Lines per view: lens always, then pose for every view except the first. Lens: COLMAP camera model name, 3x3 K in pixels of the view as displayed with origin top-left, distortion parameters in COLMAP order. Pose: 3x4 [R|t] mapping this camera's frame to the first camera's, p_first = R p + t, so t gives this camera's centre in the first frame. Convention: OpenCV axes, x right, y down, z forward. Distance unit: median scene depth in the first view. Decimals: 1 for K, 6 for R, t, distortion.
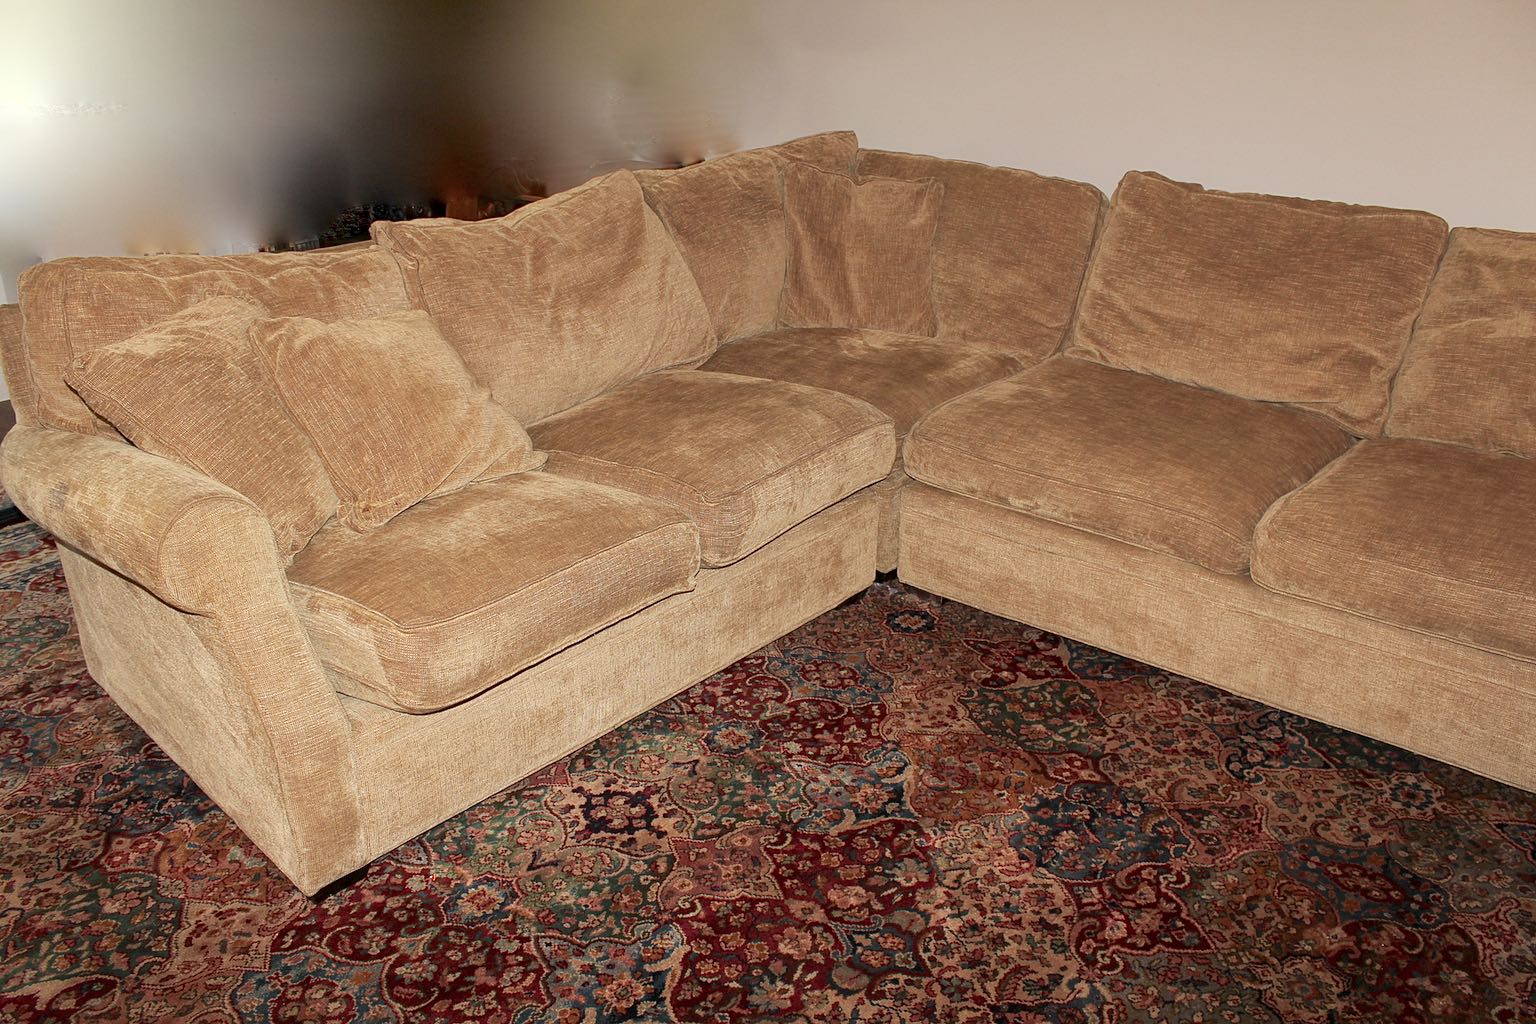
lens RADIAL K [[1281.5, 0, 768.0], [0, 1281.5, 512.0], [0, 0, 1]] dist [-0.163810, 0.141209]
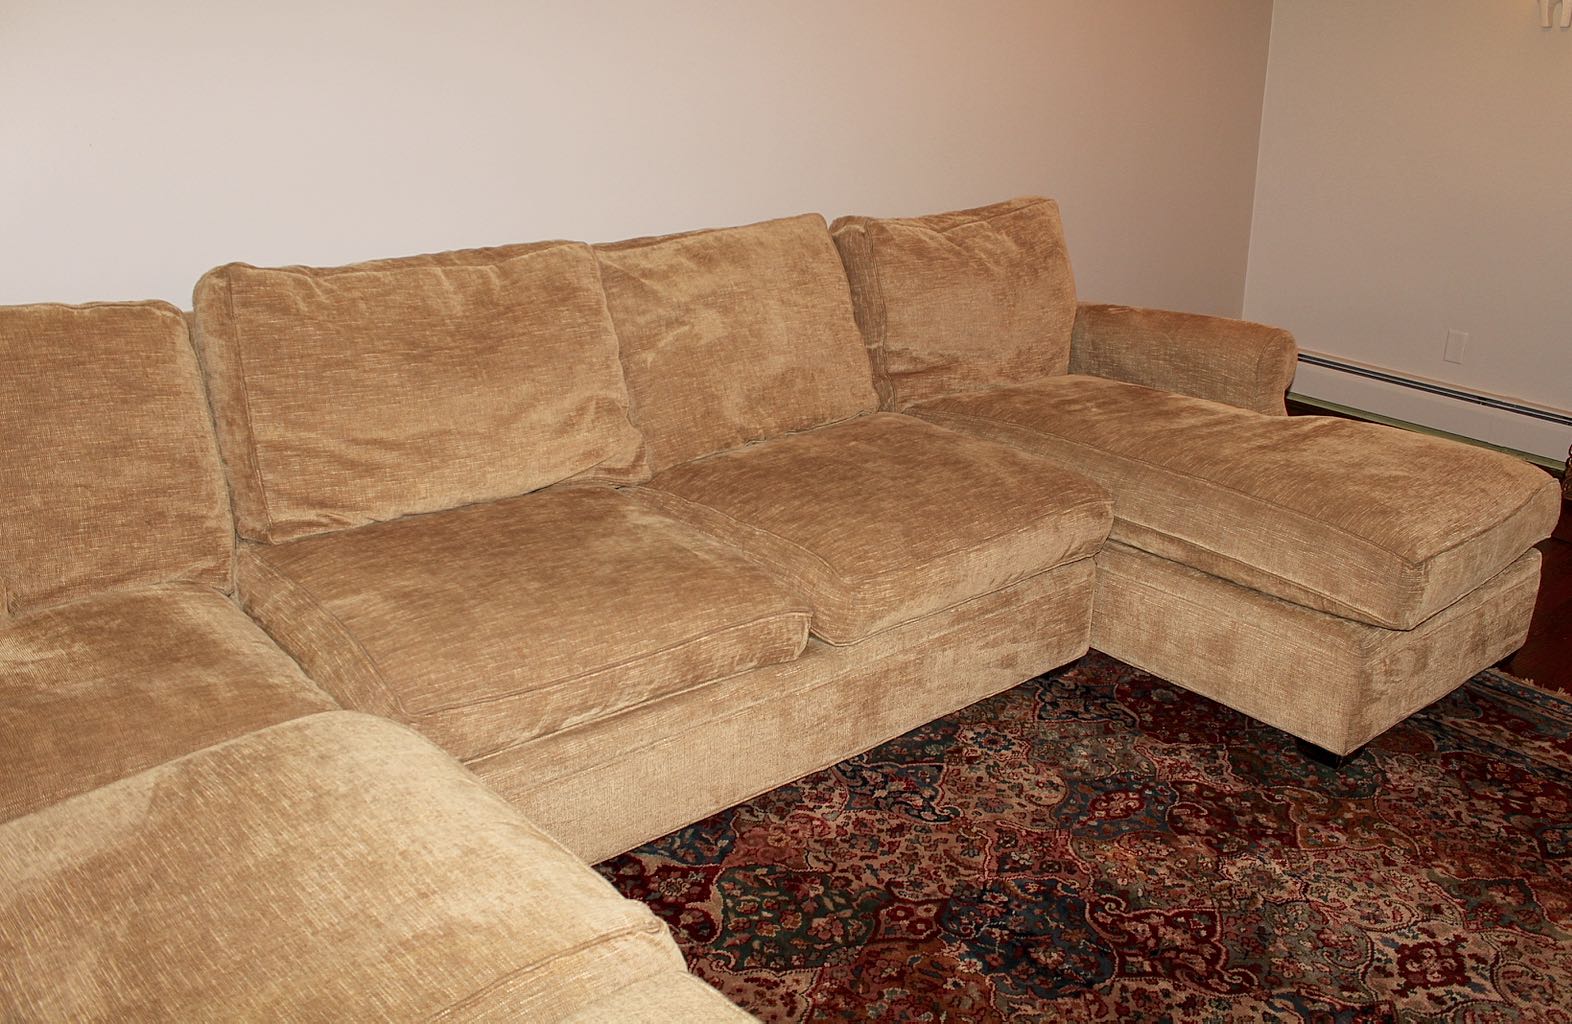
lens RADIAL K [[1388.3, 0, 827.8], [0, 1388.3, 463.0], [0, 0, 1]] dist [-0.166087, 0.142550]
pose [[0.157995, -0.307370, 0.938382, -0.522796], [0.348680, 0.906465, 0.238209, -0.307235], [-0.923829, 0.289559, 0.250391, 0.692462]]
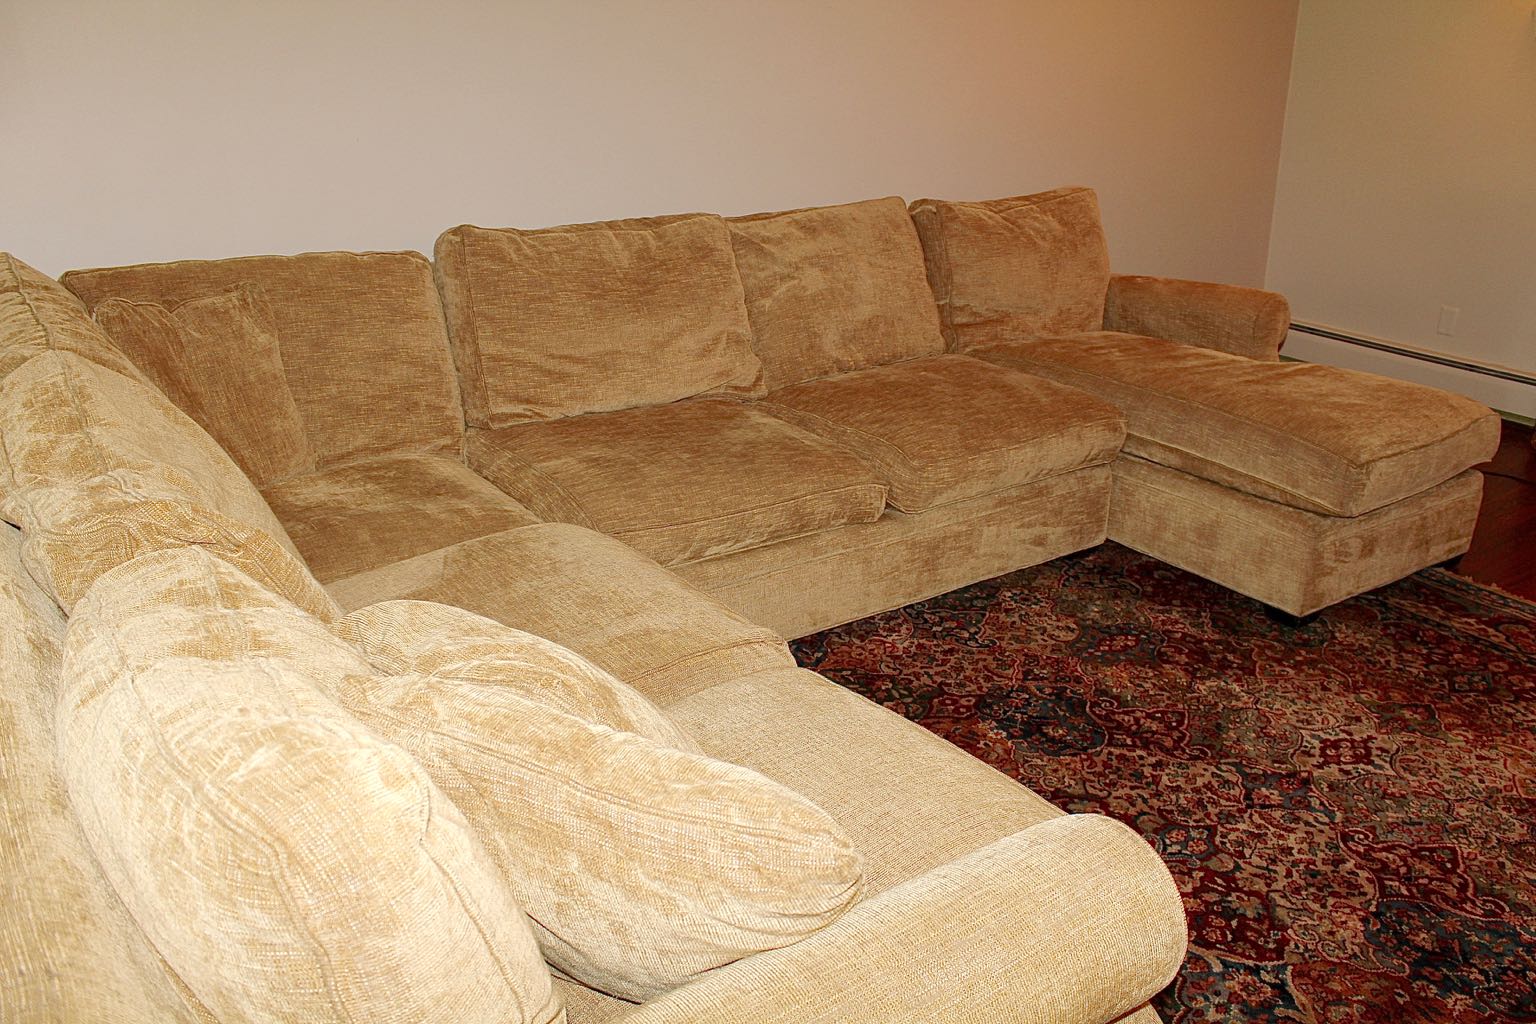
lens RADIAL K [[1281.5, 0, 768.0], [0, 1281.5, 512.0], [0, 0, 1]] dist [-0.163810, 0.141209]
pose [[0.264016, -0.344021, 0.901080, -0.771600], [0.356664, 0.902829, 0.240187, -0.291701], [-0.896151, 0.257970, 0.361061, 0.649065]]
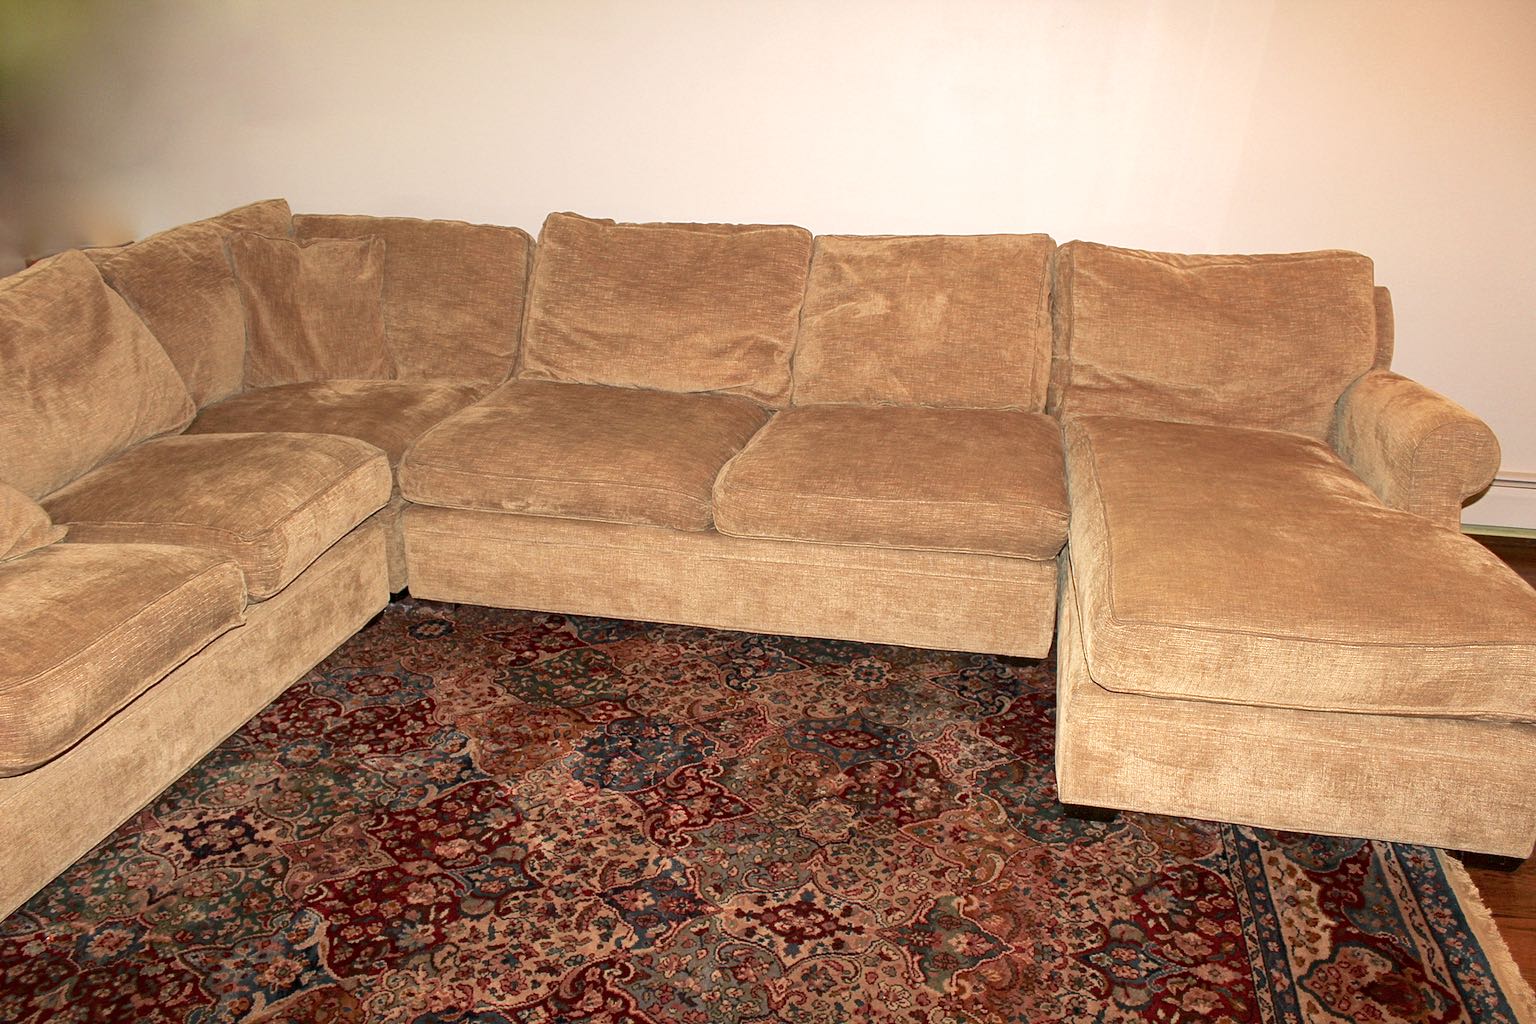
lens RADIAL K [[1281.5, 0, 768.0], [0, 1281.5, 512.0], [0, 0, 1]] dist [-0.163810, 0.141209]
pose [[0.885898, -0.156268, 0.436768, -0.109542], [0.174851, 0.984592, -0.002381, 0.046241], [-0.429666, 0.078479, 0.899571, -0.141115]]
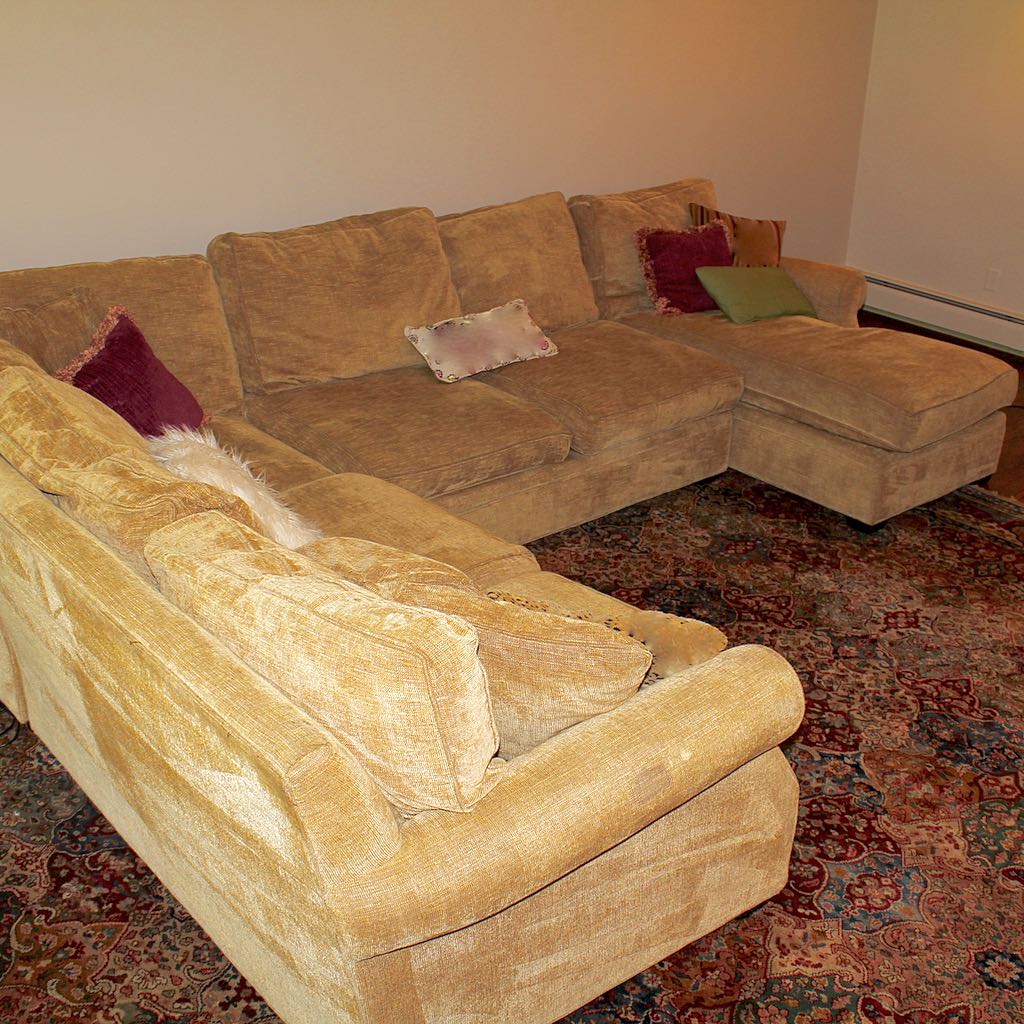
lens RADIAL K [[1294.4, 0, 579.8], [0, 1294.4, 493.0], [0, 0, 1]] dist [-0.130211, 0.024231]
pose [[0.104104, -0.400989, 0.910149, -1.165285], [0.322969, 0.879156, 0.350393, -0.490613], [-0.940666, 0.257473, 0.221030, 0.625454]]
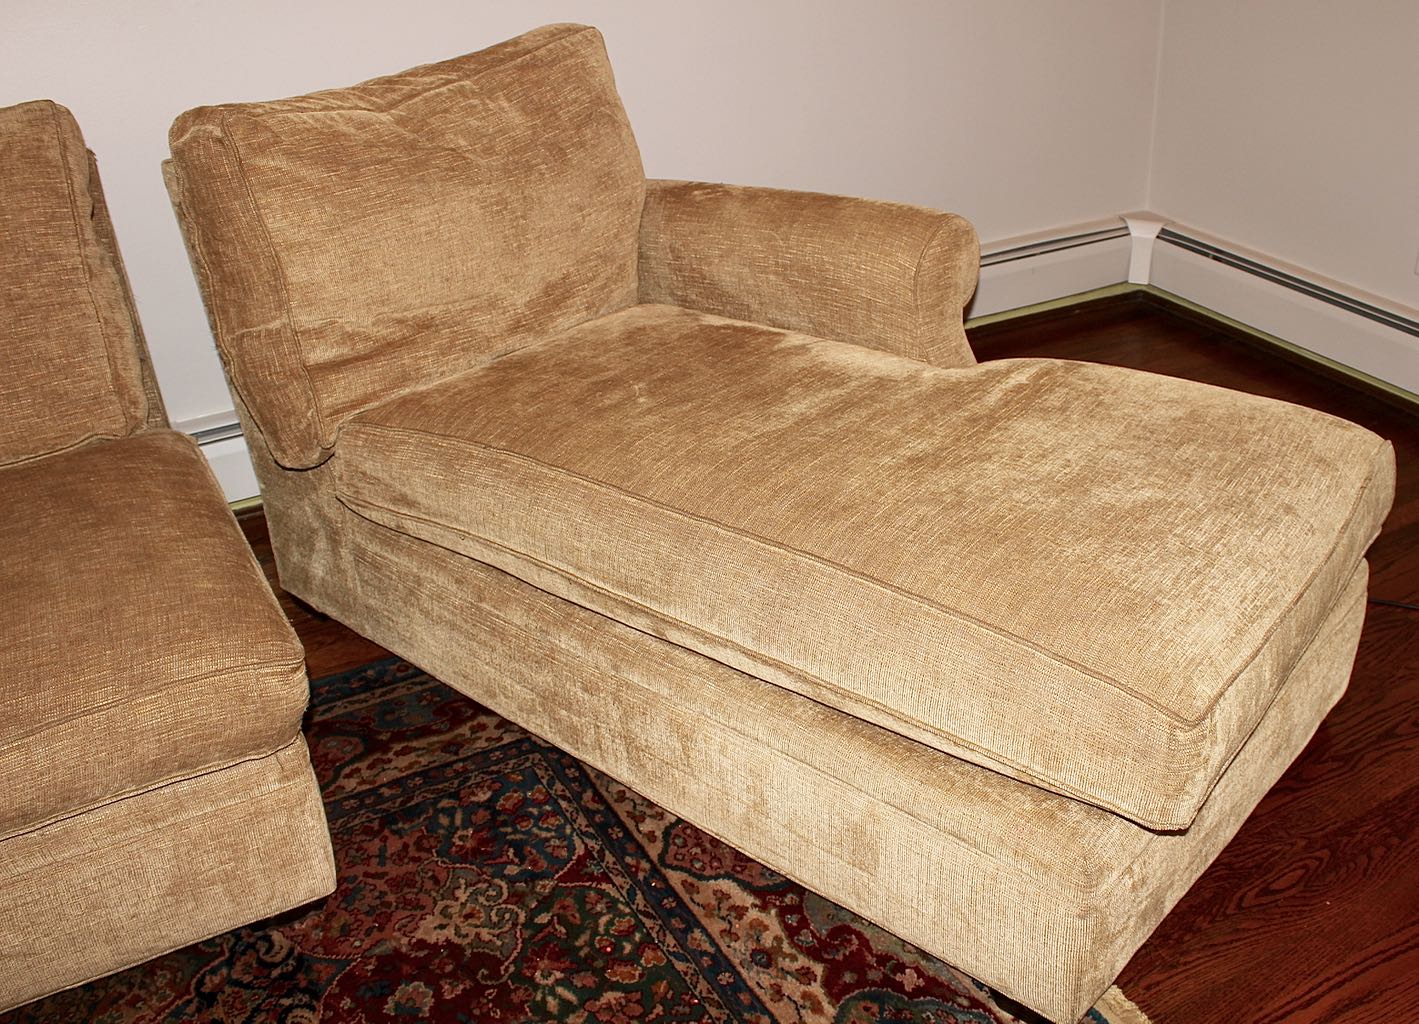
lens RADIAL K [[1405.1, 0, 814.6], [0, 1405.1, 440.8], [0, 0, 1]] dist [-0.106889, 0.019255]
pose [[-0.044244, -0.437140, 0.898305, 0.037064], [0.389158, 0.820617, 0.418502, -0.229723], [-0.920108, 0.368099, 0.133809, 0.582852]]
